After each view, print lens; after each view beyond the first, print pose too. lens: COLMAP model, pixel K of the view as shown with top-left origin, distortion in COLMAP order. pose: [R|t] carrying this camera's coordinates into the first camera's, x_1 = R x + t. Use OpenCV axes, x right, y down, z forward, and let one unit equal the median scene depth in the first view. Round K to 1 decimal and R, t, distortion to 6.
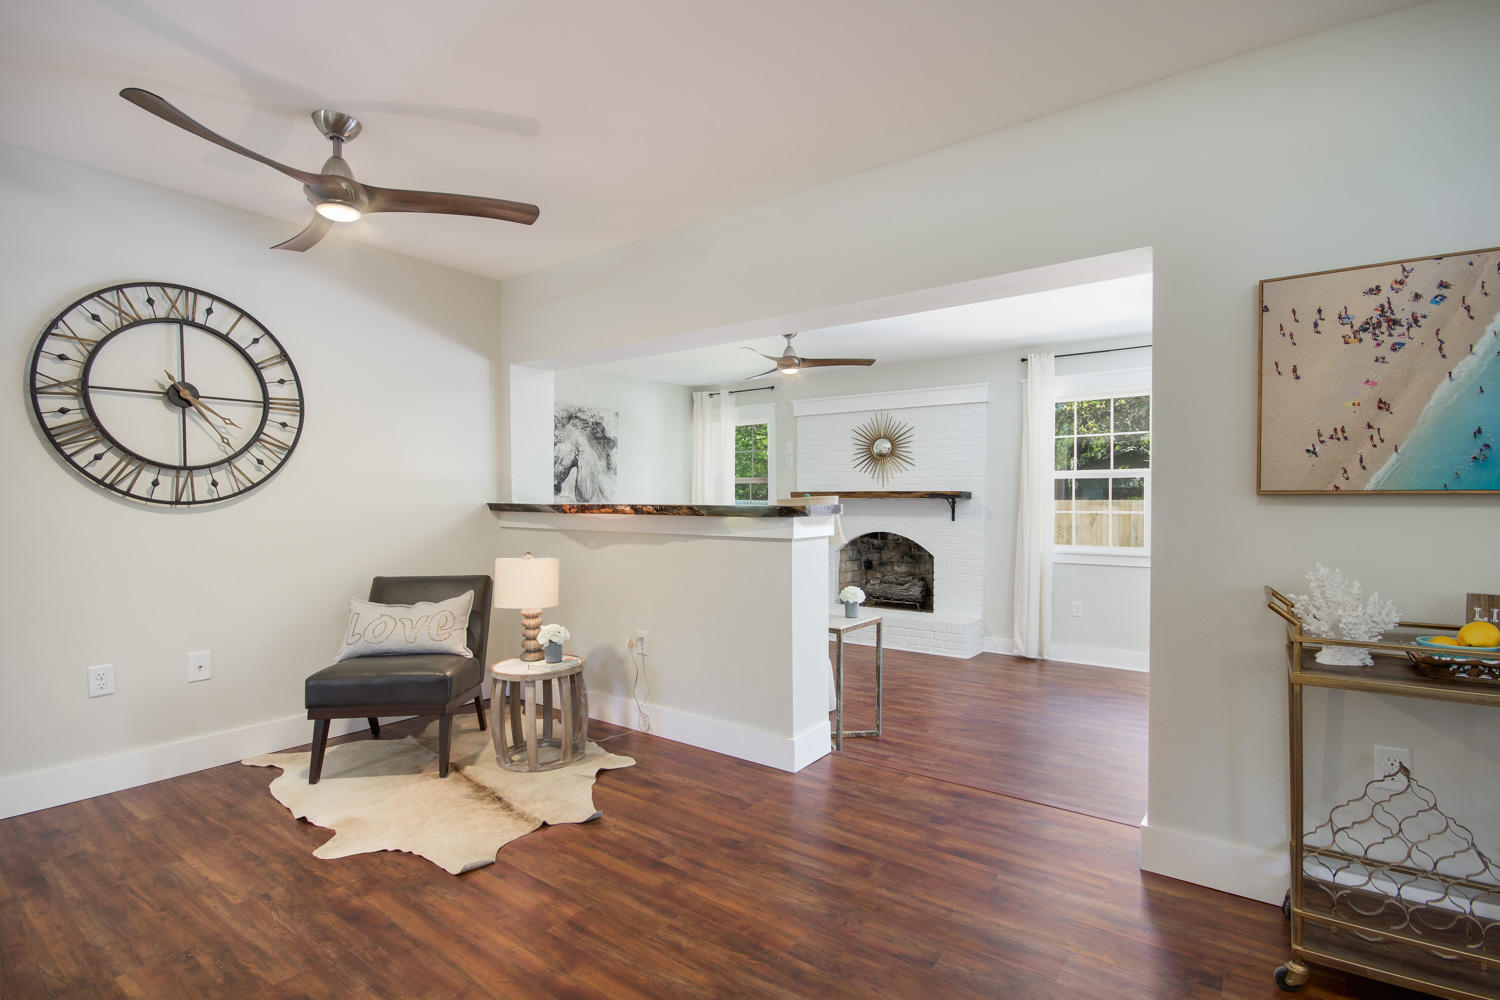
lens RADIAL K [[719.0, 0, 756.0], [0, 719.0, 507.4], [0, 0, 1]] dist [0.006703, -0.002349]
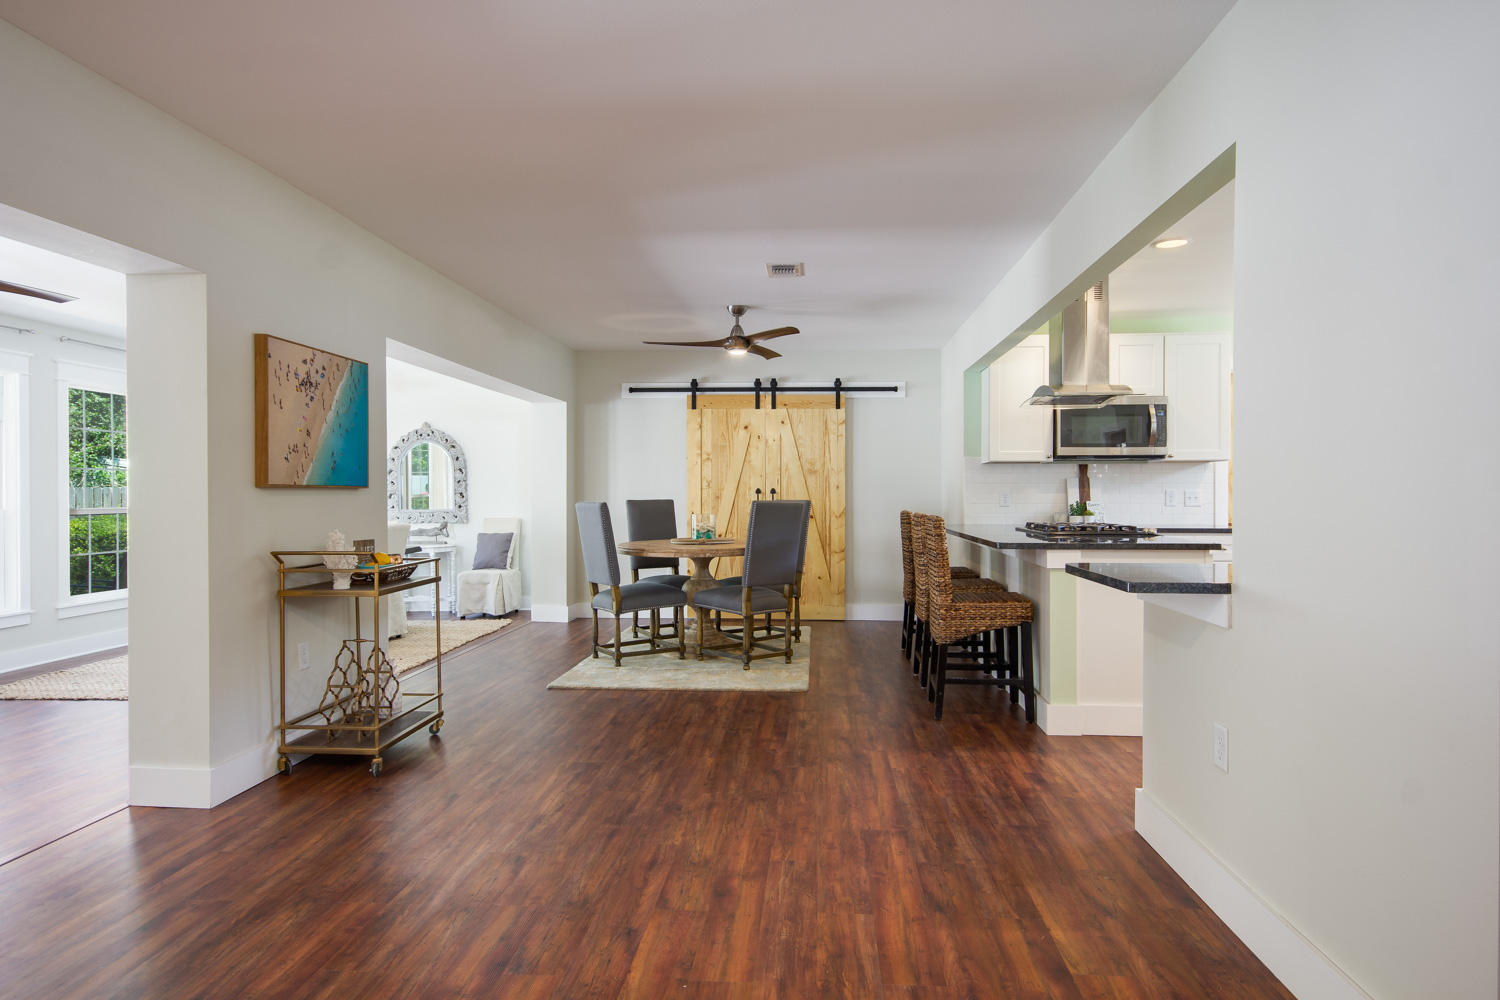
lens RADIAL K [[842.2, 0, 771.5], [0, 842.2, 503.5], [0, 0, 1]] dist [0.019766, 0.005658]
pose [[-0.543286, -0.008519, 0.839505, -0.768520], [0.010650, 0.999798, 0.017039, -0.002282], [-0.839480, 0.018198, -0.543085, 0.682509]]
